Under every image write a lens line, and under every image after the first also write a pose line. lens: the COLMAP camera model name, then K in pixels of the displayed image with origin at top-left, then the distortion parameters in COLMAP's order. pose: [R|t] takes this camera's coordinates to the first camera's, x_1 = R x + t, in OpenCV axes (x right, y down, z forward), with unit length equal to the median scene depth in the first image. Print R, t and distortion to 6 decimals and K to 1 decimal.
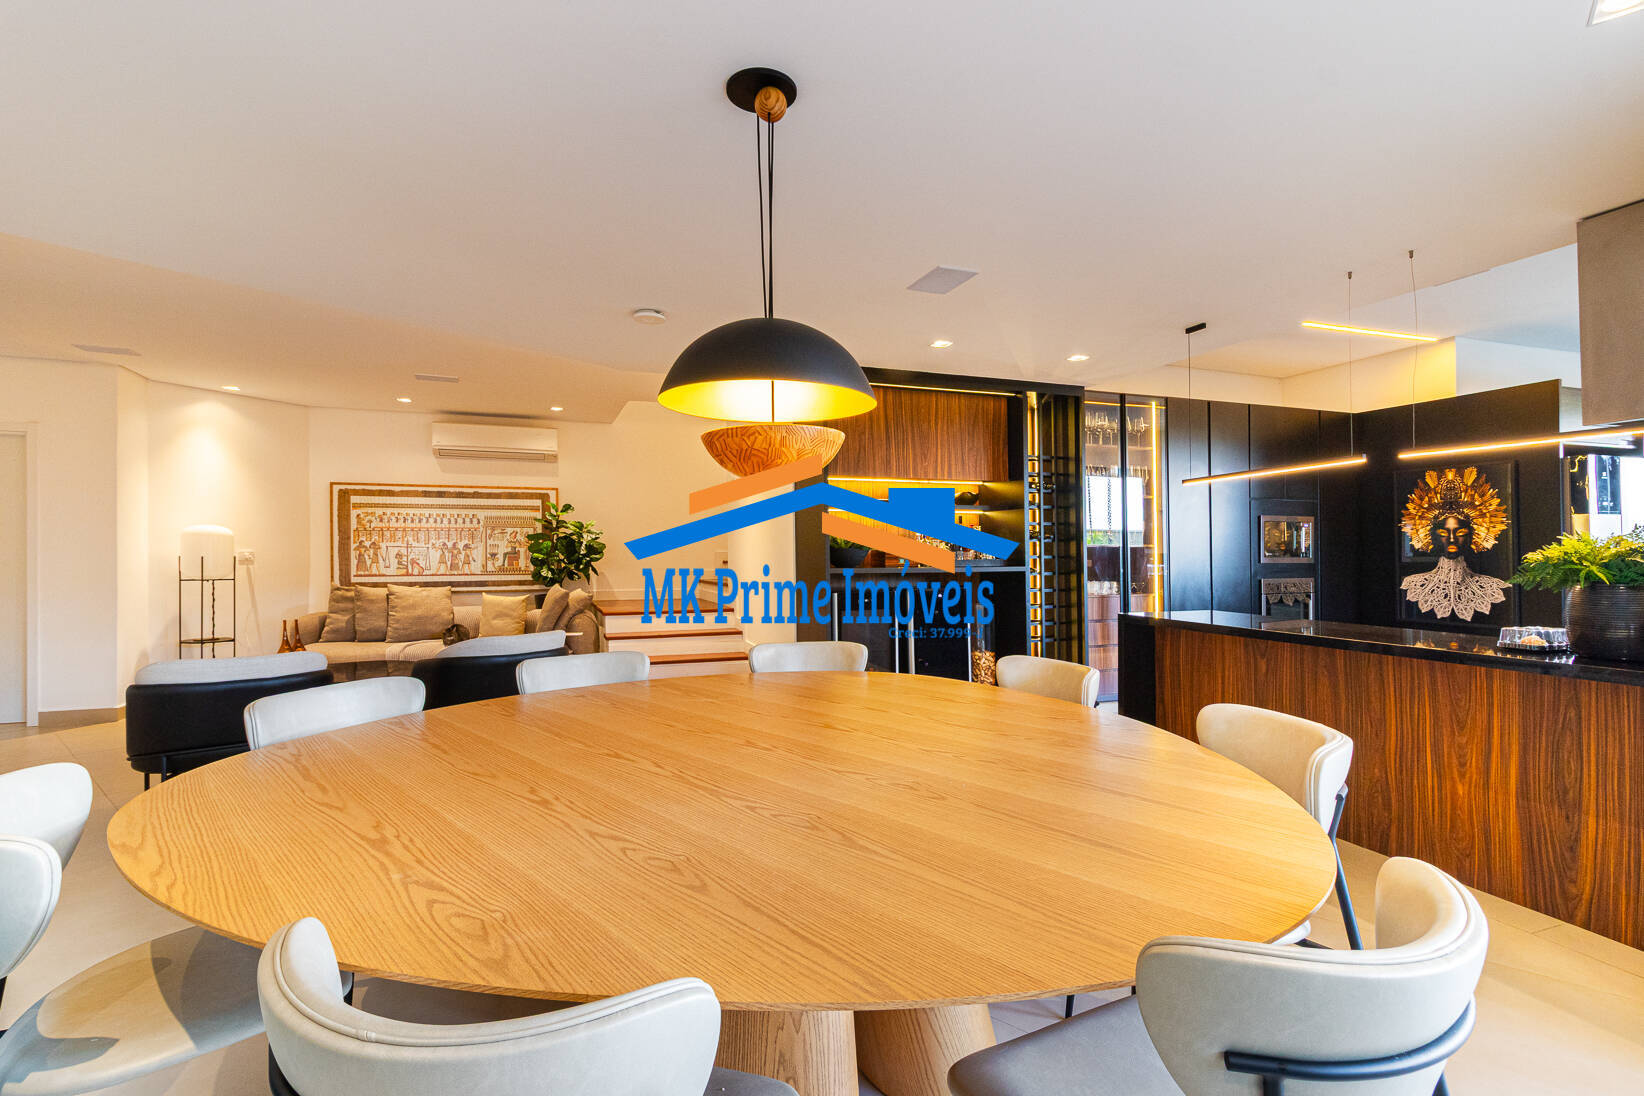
lens RADIAL K [[766.9, 0, 836.3], [0, 766.9, 556.8], [0, 0, 1]] dist [-0.001501, -0.000468]
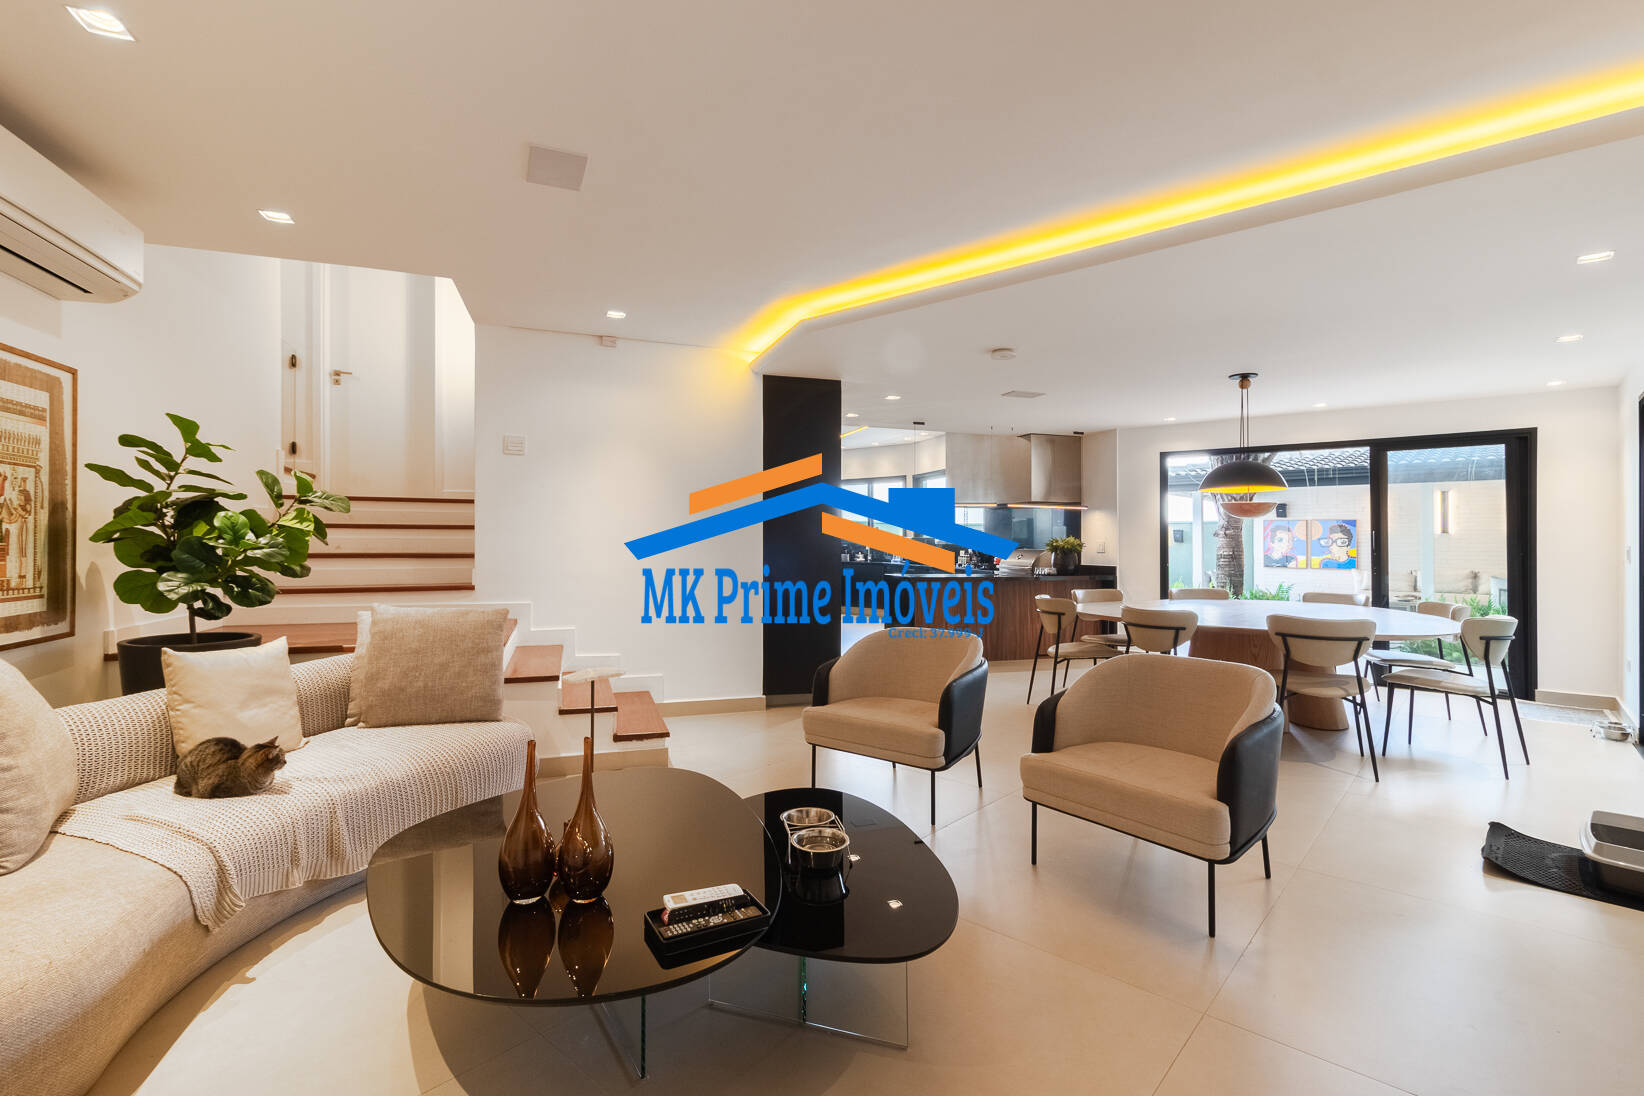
lens RADIAL K [[766.9, 0, 816.5], [0, 766.9, 536.2], [0, 0, 1]] dist [-0.001501, -0.000468]
pose [[0.036999, 0.011009, 0.999255, -0.784383], [0.013063, 0.999849, -0.011499, 0.002896], [-0.999230, 0.013478, 0.036849, 0.665150]]
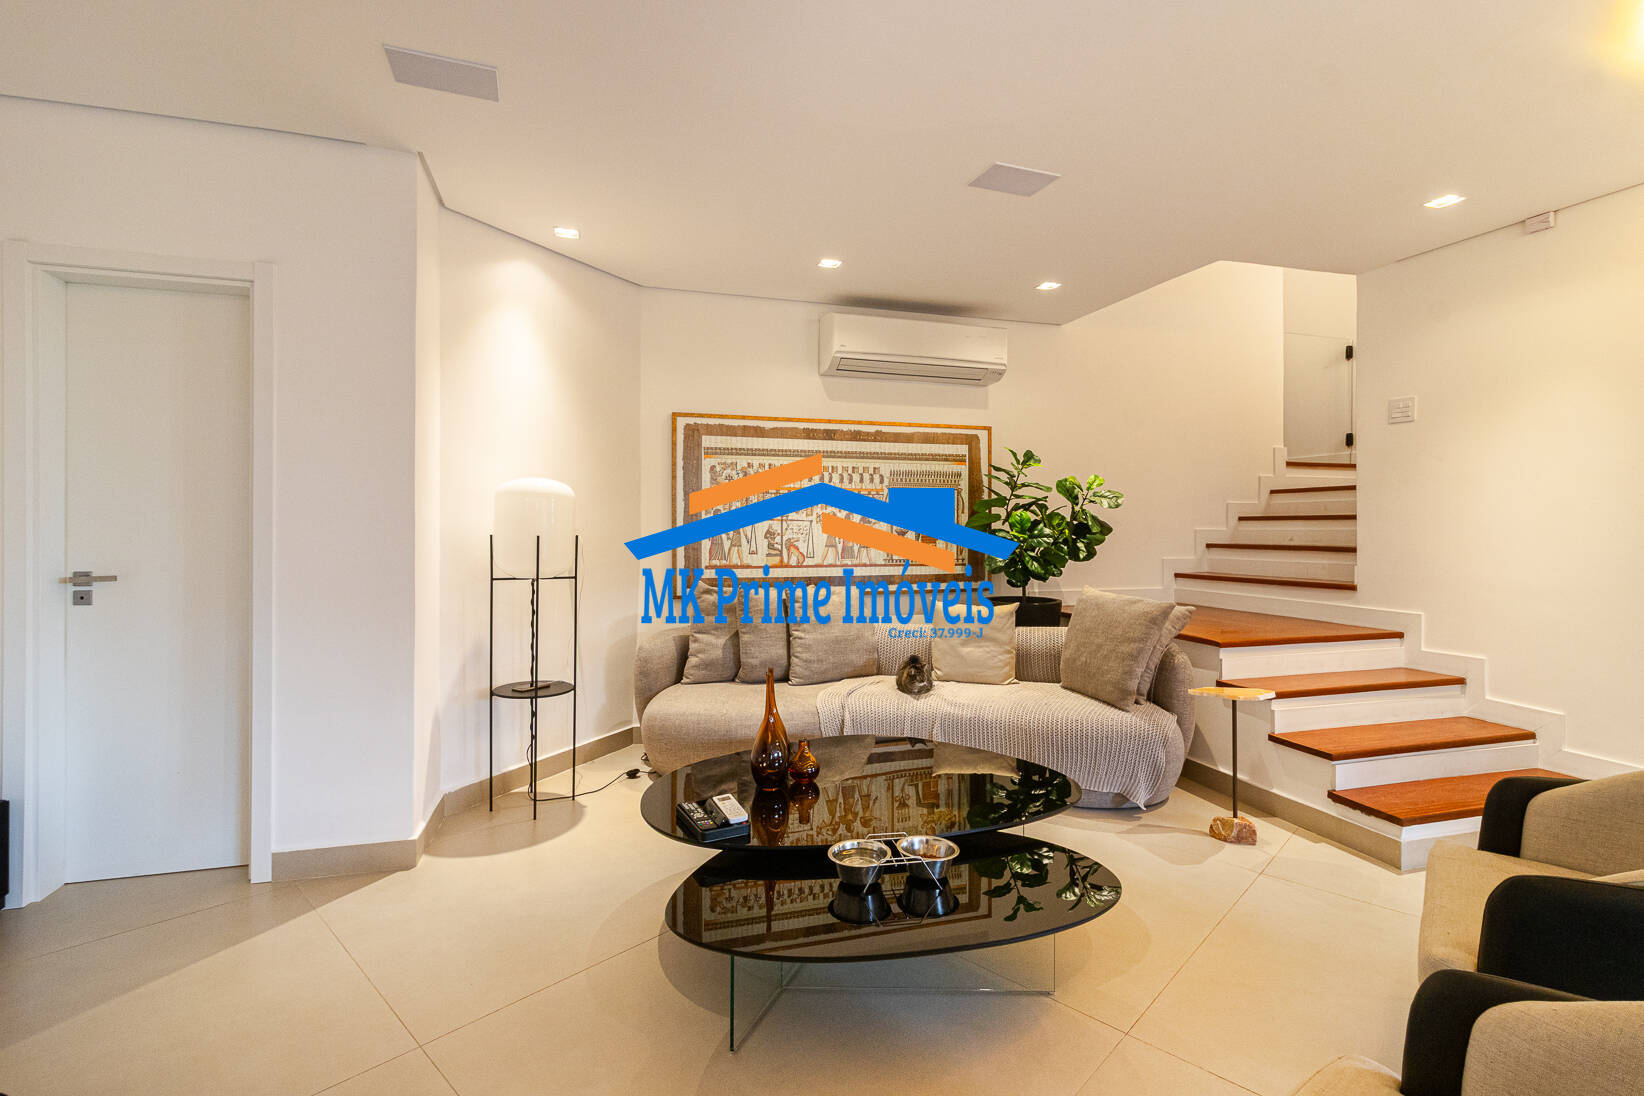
lens RADIAL K [[766.9, 0, 821.8], [0, 766.9, 531.8], [0, 0, 1]] dist [-0.001501, -0.000468]
pose [[0.996883, 0.003806, -0.078804, -0.484365], [-0.004250, 0.999976, -0.005470, -0.000456], [0.078782, 0.005788, 0.996875, 0.397413]]
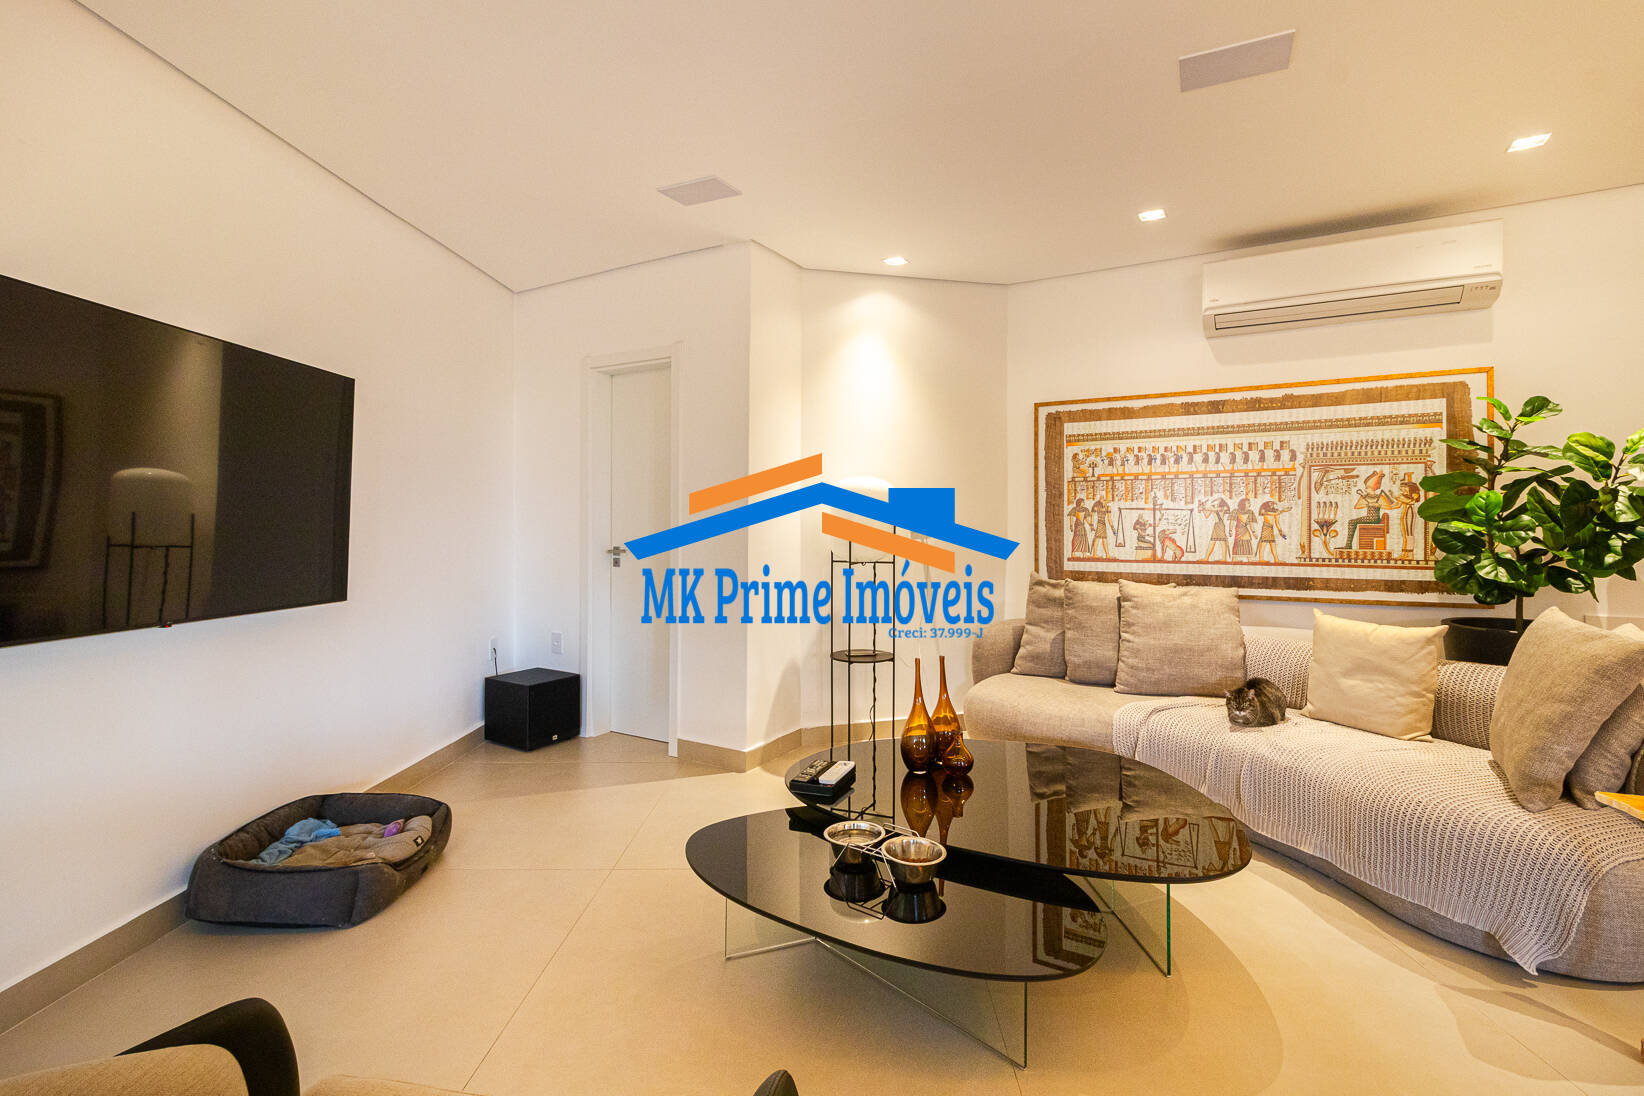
lens RADIAL K [[766.9, 0, 834.9], [0, 766.9, 521.0], [0, 0, 1]] dist [-0.001501, -0.000468]
pose [[0.620873, 0.000797, -0.783911, -0.276754], [-0.005588, 0.999979, -0.003410, -0.001474], [0.783891, 0.006498, 0.620864, 0.489494]]
